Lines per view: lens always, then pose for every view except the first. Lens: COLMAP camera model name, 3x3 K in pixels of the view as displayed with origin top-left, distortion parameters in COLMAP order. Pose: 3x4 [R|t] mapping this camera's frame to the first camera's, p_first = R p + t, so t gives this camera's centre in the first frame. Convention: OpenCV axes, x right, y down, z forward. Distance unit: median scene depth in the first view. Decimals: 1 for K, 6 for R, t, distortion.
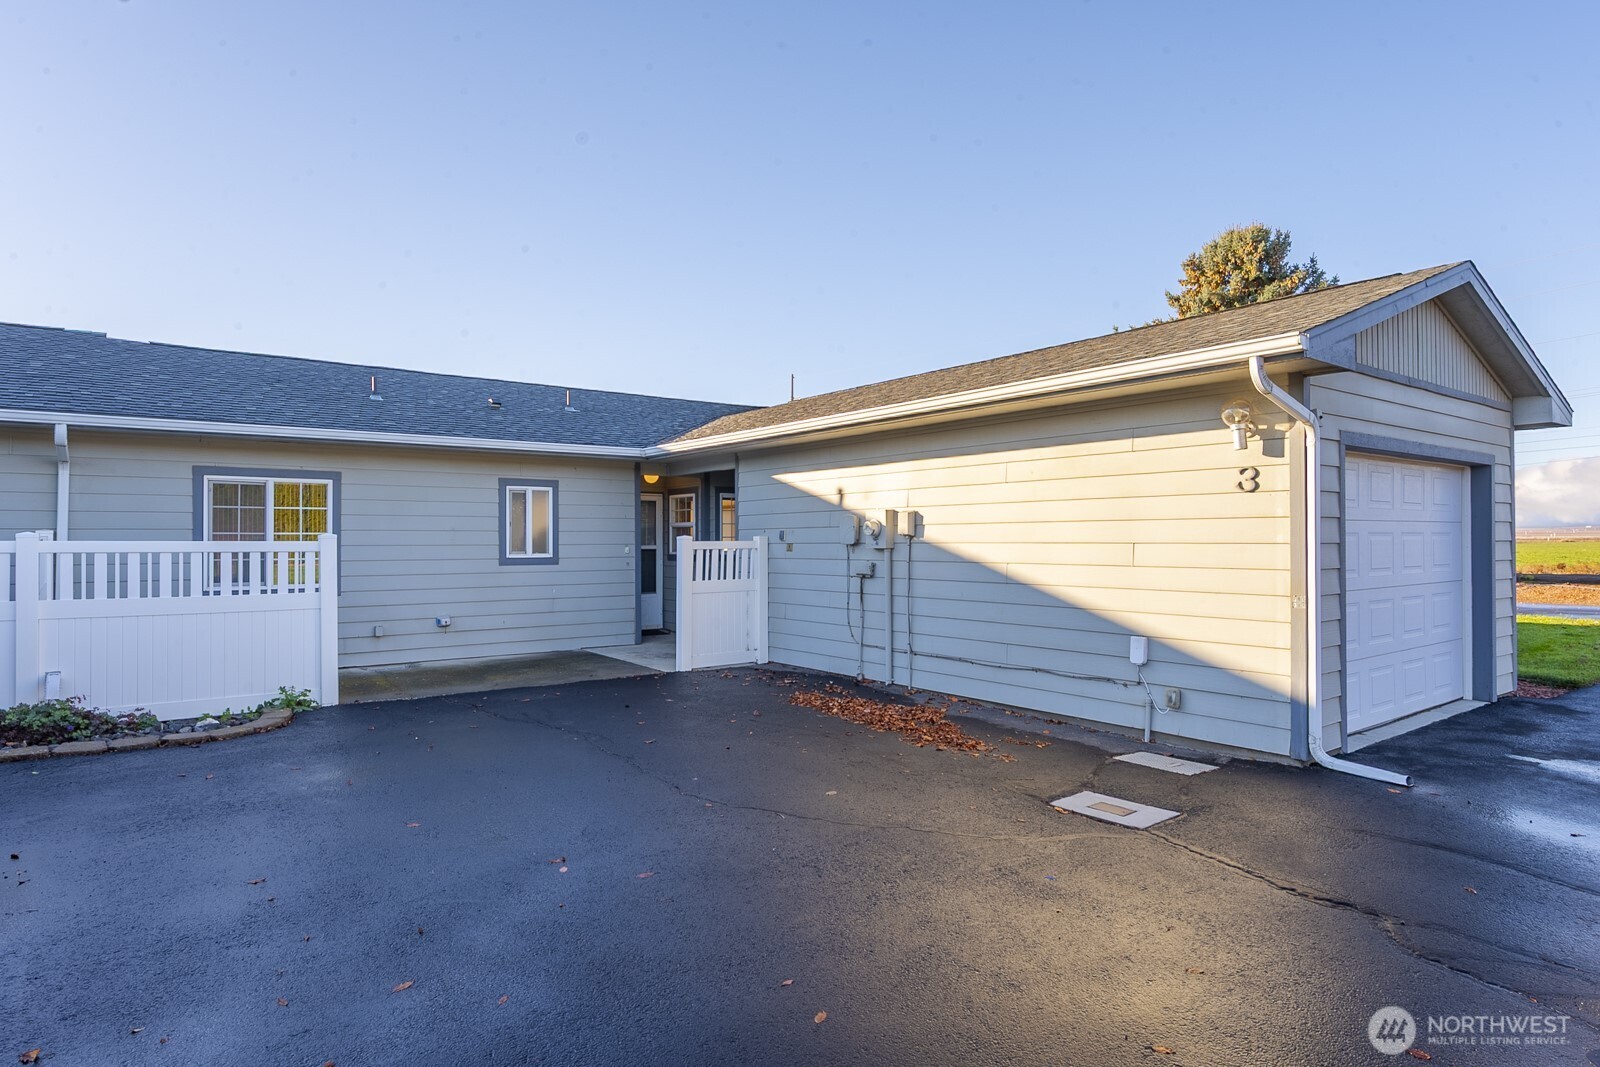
lens RADIAL K [[887.3, 0, 800.0], [0, 887.3, 533.5], [0, 0, 1]] dist [-0.000385, 0.001814]
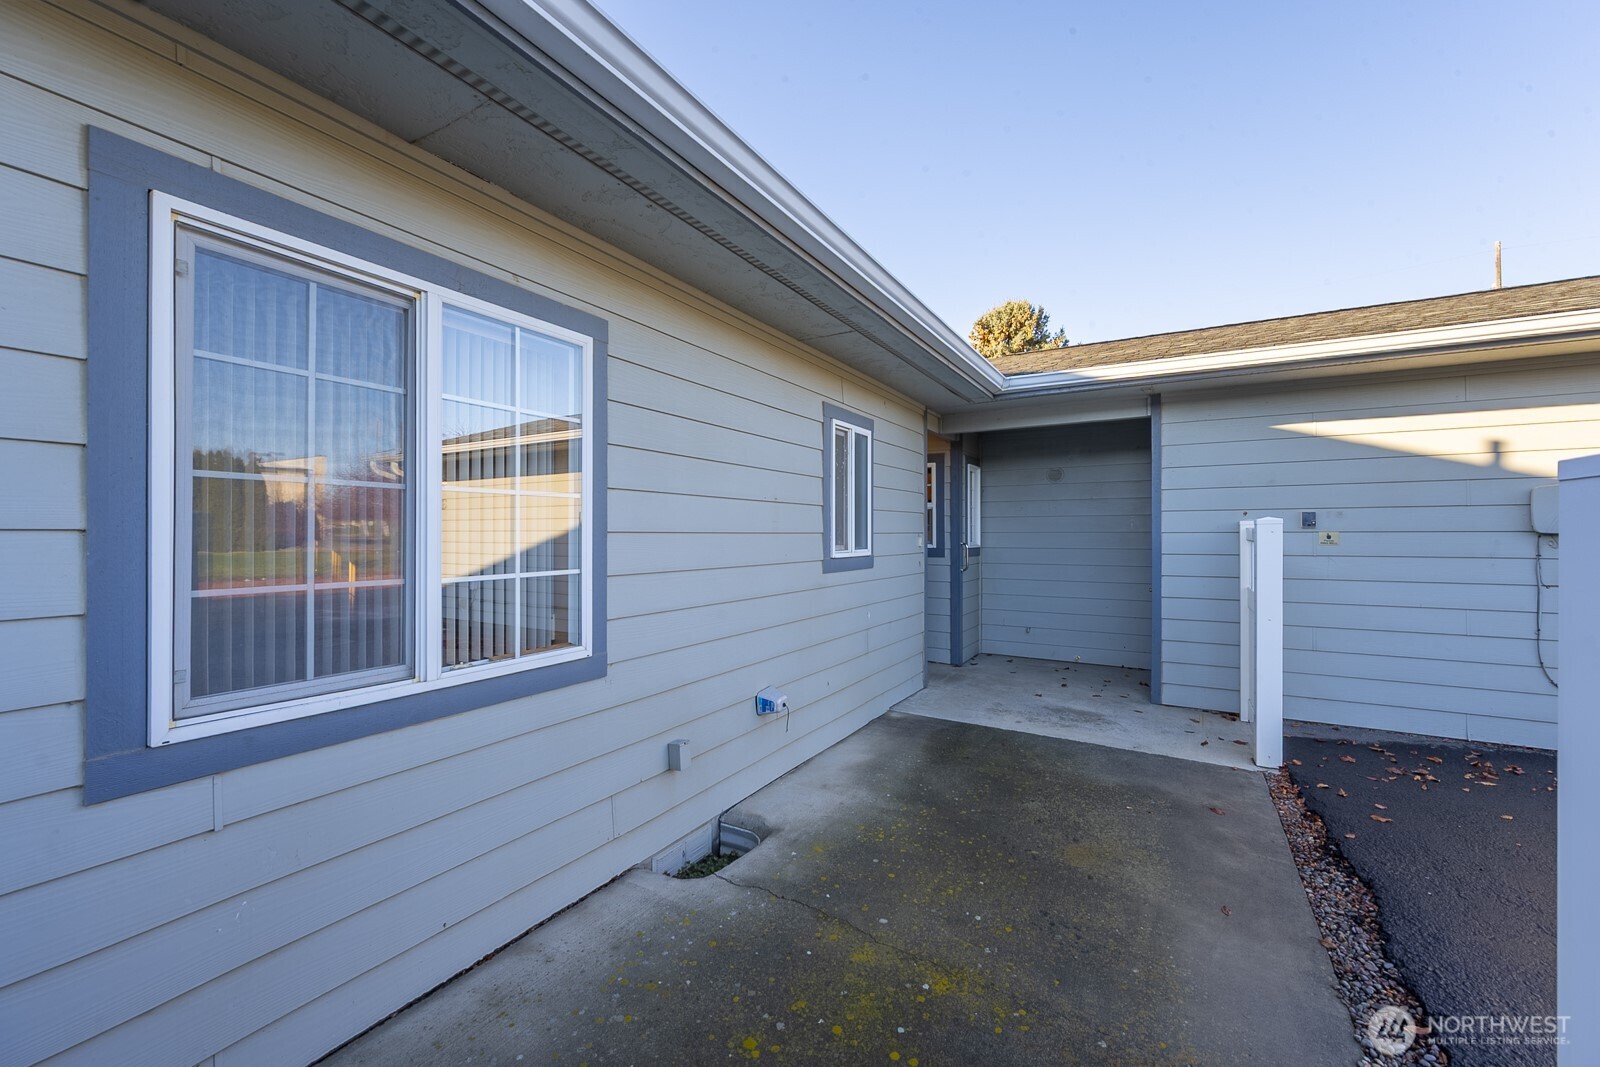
lens RADIAL K [[633.5, 0, 800.0], [0, 633.5, 533.5], [0, 0, 1]] dist [0.000783, 0.000099]
pose [[0.928039, 0.002760, 0.372472, -0.446027], [-0.005910, 0.999956, 0.007315, 0.009689], [-0.372436, -0.008990, 0.928014, 0.612255]]
